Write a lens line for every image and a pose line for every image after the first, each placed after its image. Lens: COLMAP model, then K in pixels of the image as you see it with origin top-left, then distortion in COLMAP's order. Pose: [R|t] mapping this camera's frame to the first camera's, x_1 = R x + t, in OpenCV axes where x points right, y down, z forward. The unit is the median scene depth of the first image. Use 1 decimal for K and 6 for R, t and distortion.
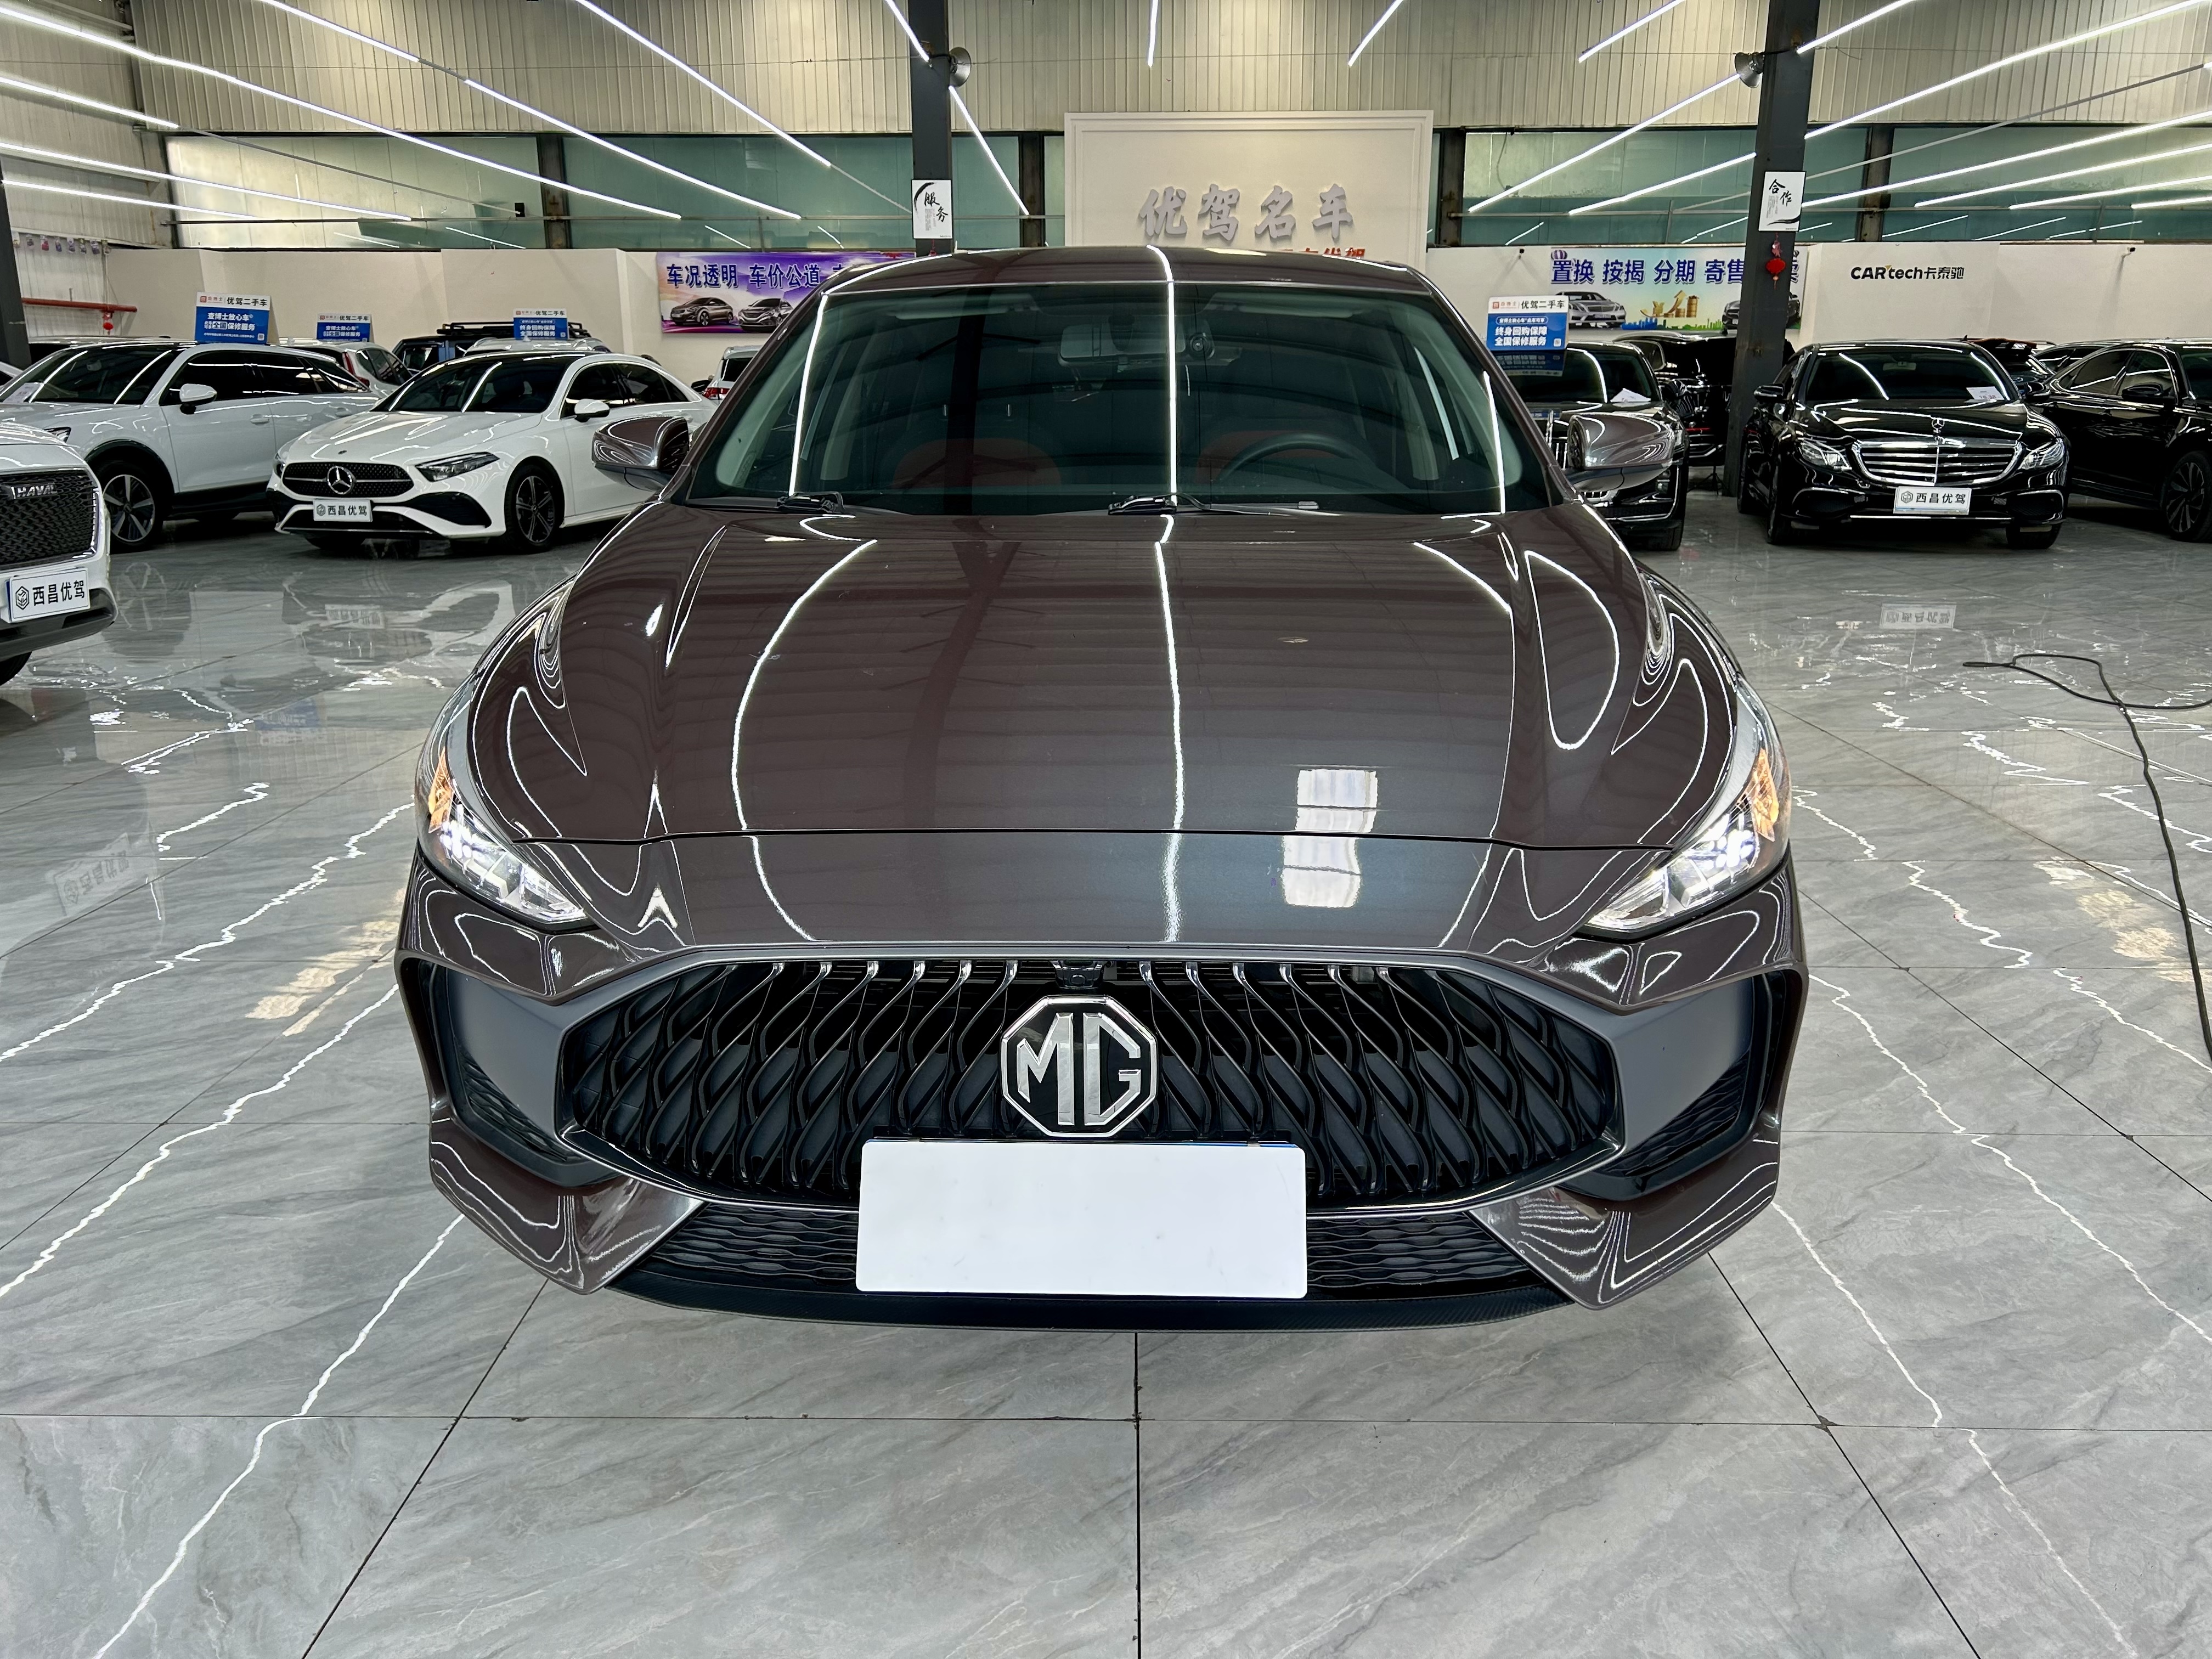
lens RADIAL K [[1672.3, 0, 1108.8], [0, 1672.3, 826.0], [0, 0, 1]] dist [0.030238, -0.014054]
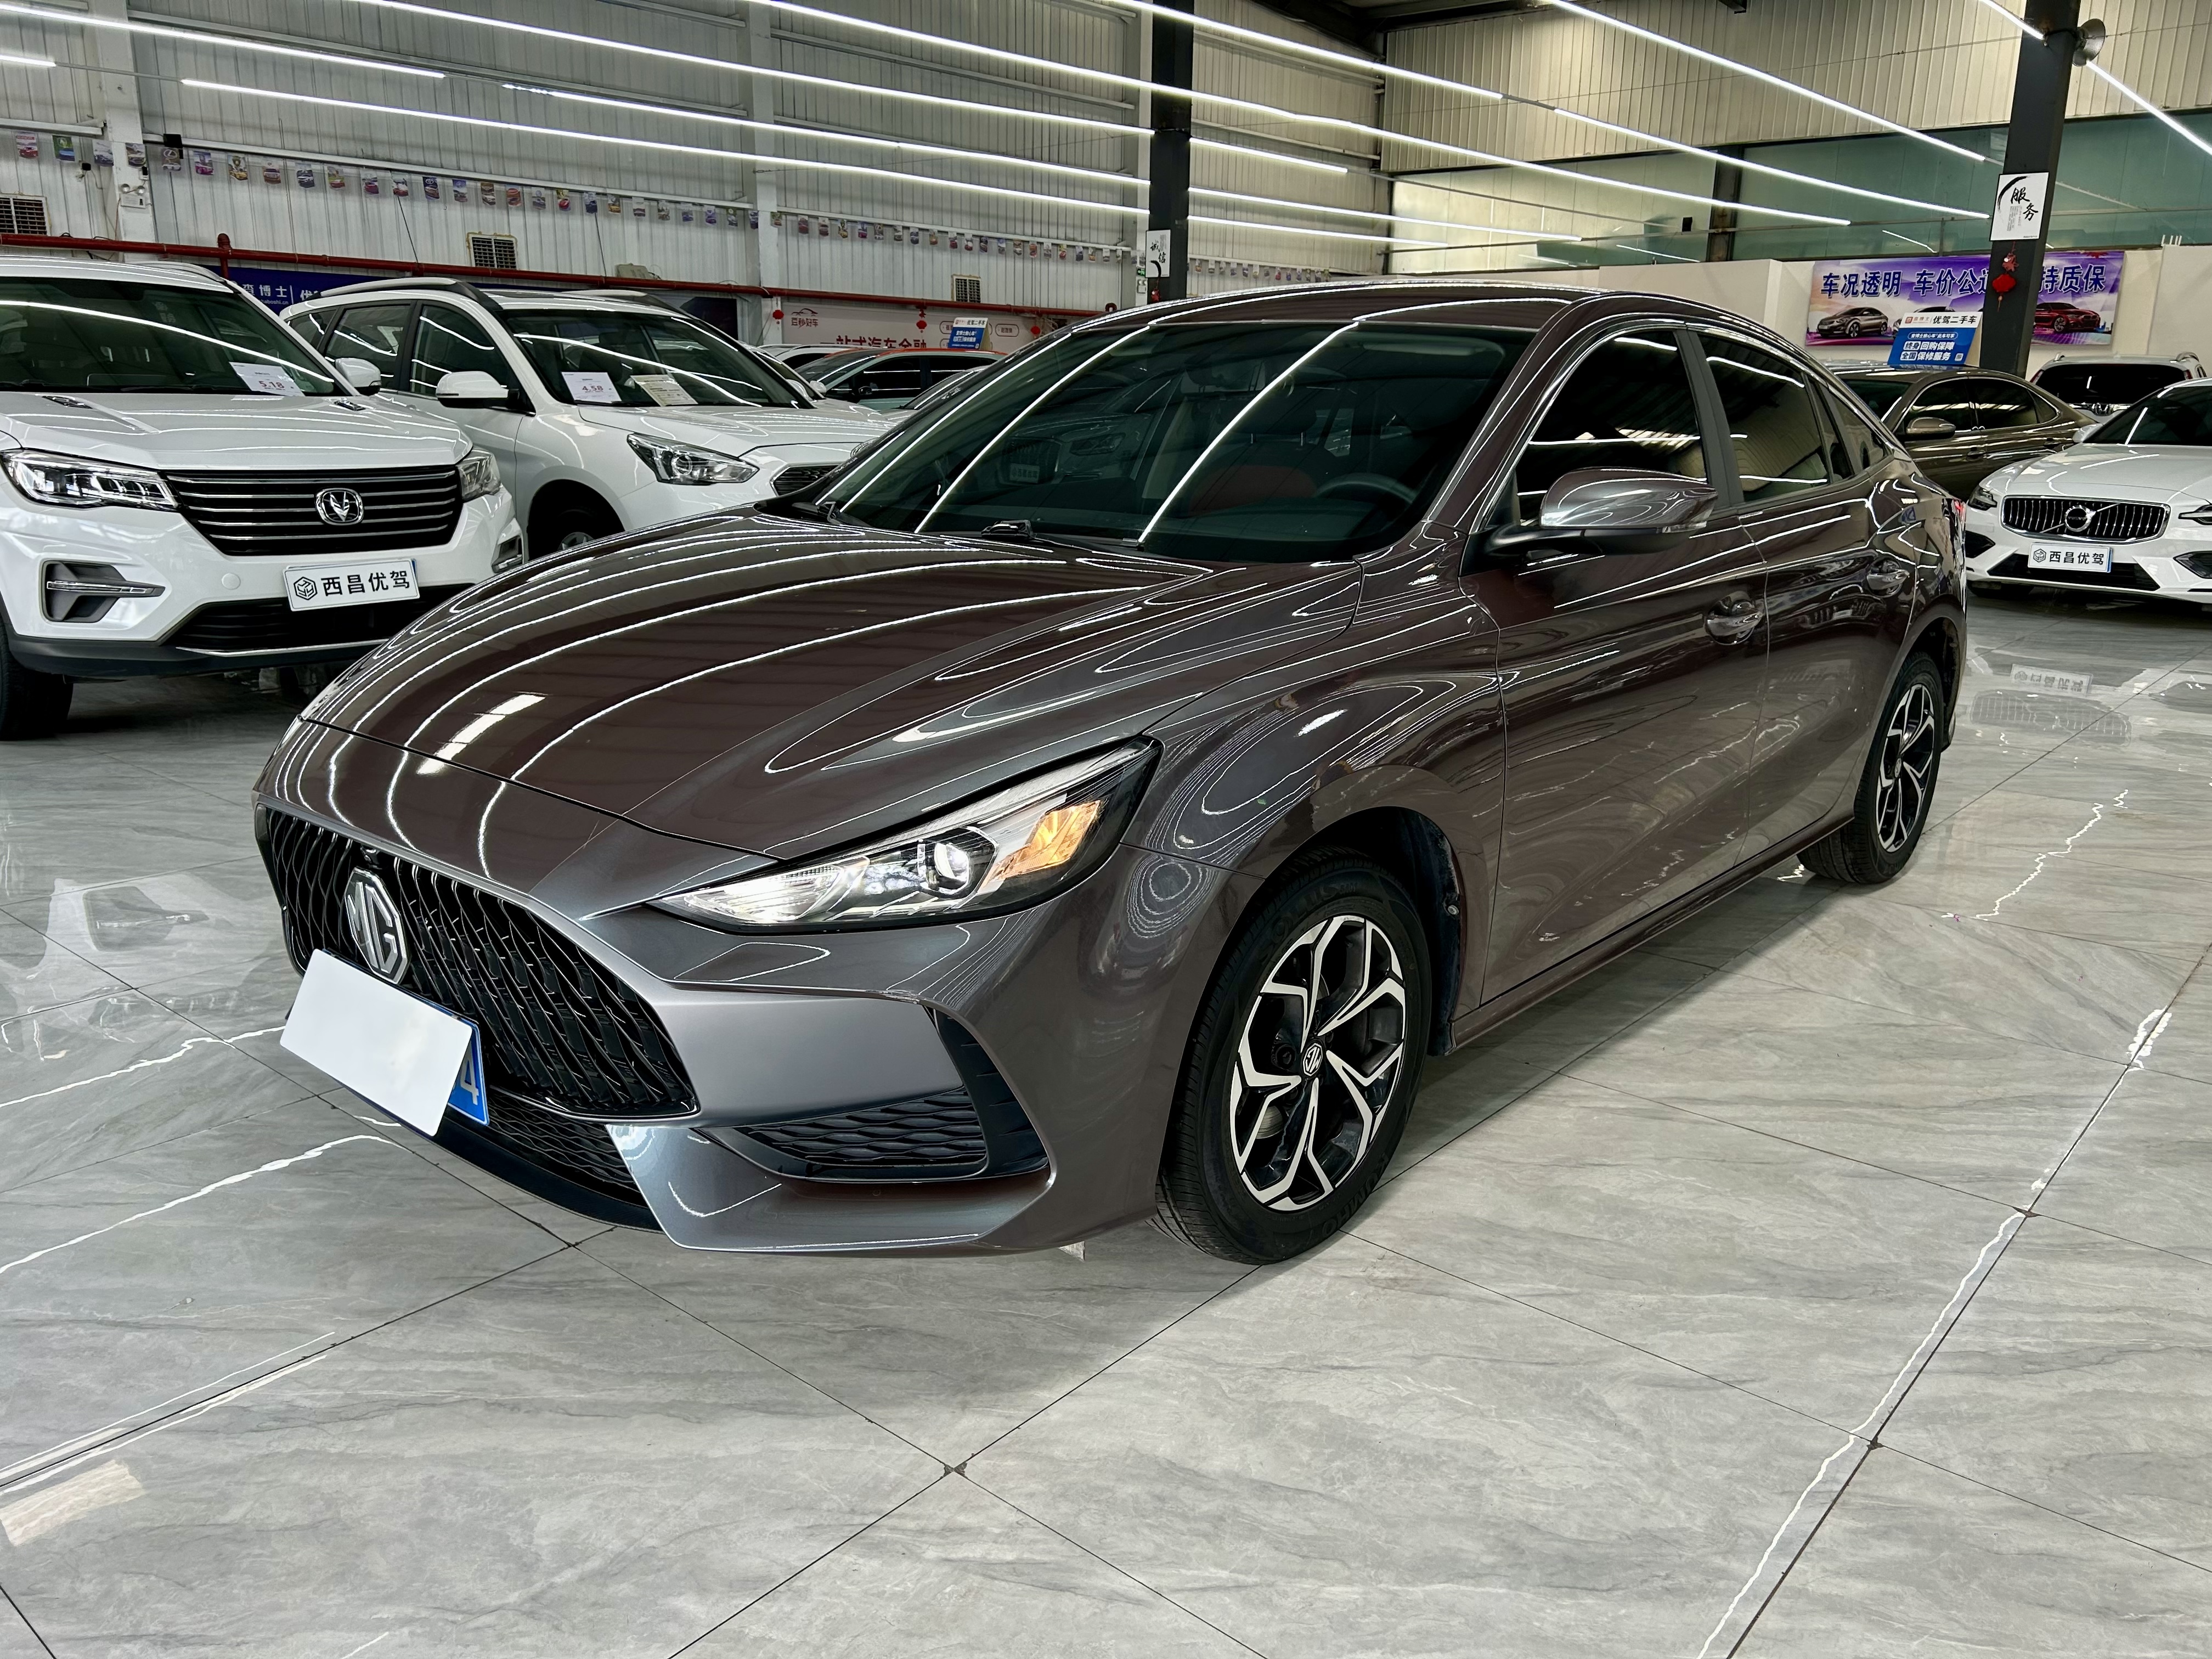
lens RADIAL K [[1672.3, 0, 1106.4], [0, 1672.3, 826.0], [0, 0, 1]] dist [0.030238, -0.014054]
pose [[0.769198, 0.176755, -0.614078, 0.099451], [-0.180202, 0.981981, 0.056929, -0.009294], [0.613076, 0.066869, 0.787189, 0.022535]]
